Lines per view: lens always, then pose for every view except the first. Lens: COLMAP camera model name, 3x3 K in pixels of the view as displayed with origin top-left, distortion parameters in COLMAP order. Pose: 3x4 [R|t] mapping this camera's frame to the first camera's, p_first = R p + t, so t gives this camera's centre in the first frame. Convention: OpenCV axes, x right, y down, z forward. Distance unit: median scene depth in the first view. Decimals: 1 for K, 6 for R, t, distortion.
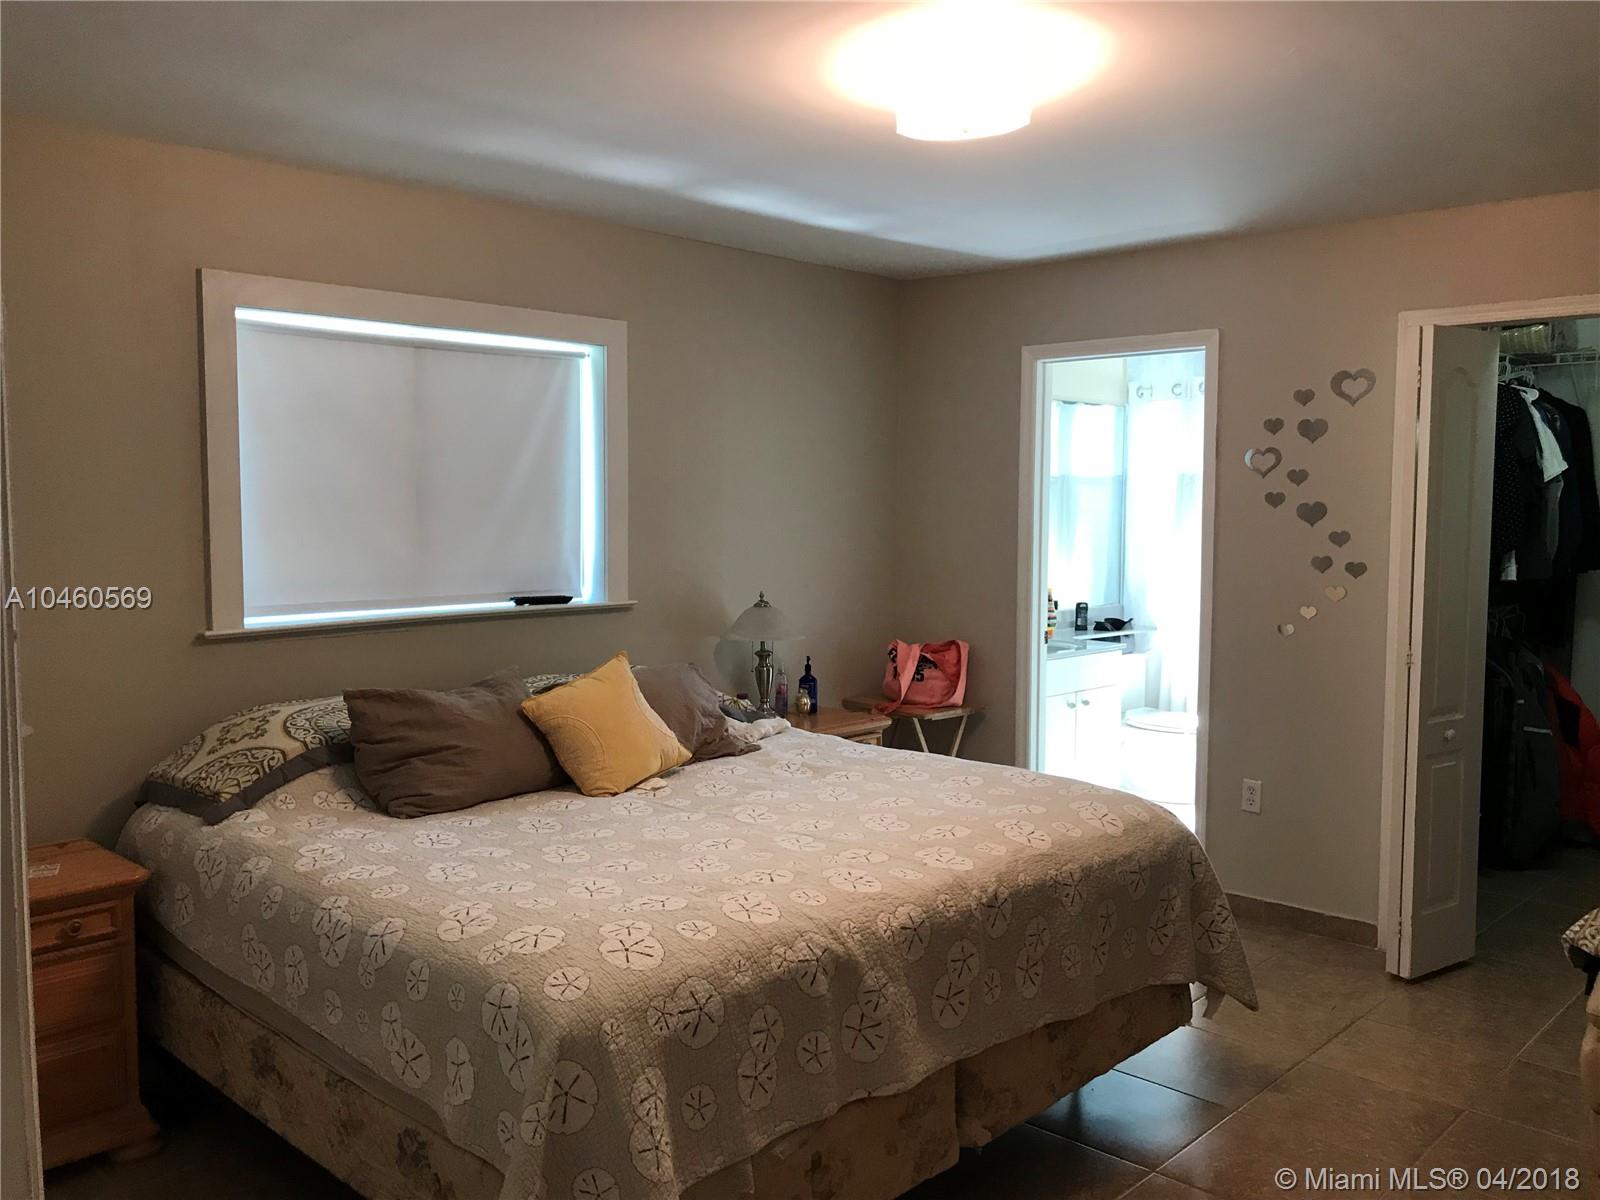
lens RADIAL K [[1313.5, 0, 792.1], [0, 1313.5, 593.7], [0, 0, 1]] dist [0.041870, -0.059744]
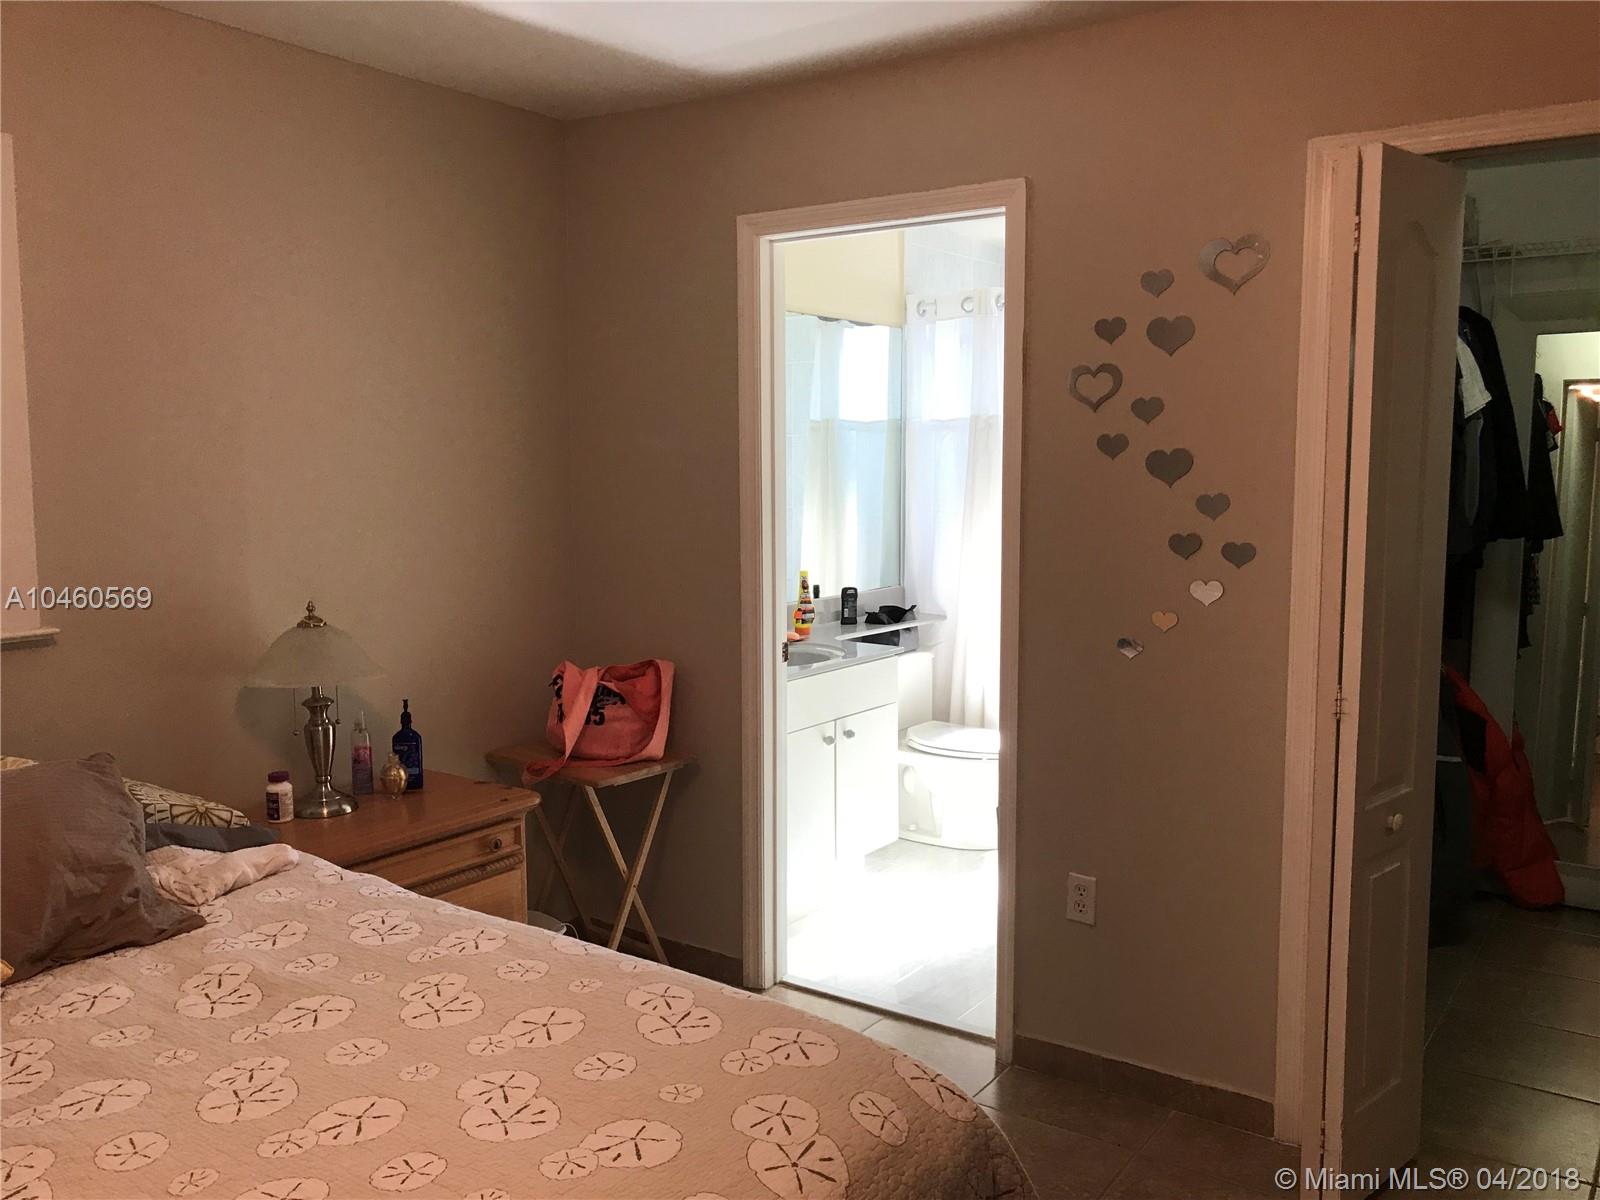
lens RADIAL K [[1313.5, 0, 798.5], [0, 1313.5, 606.2], [0, 0, 1]] dist [0.041870, -0.059744]
pose [[0.988450, -0.024939, 0.149481, 0.099997], [0.018508, 0.998849, 0.044260, -0.020806], [-0.150412, -0.040982, 0.987774, 0.331235]]
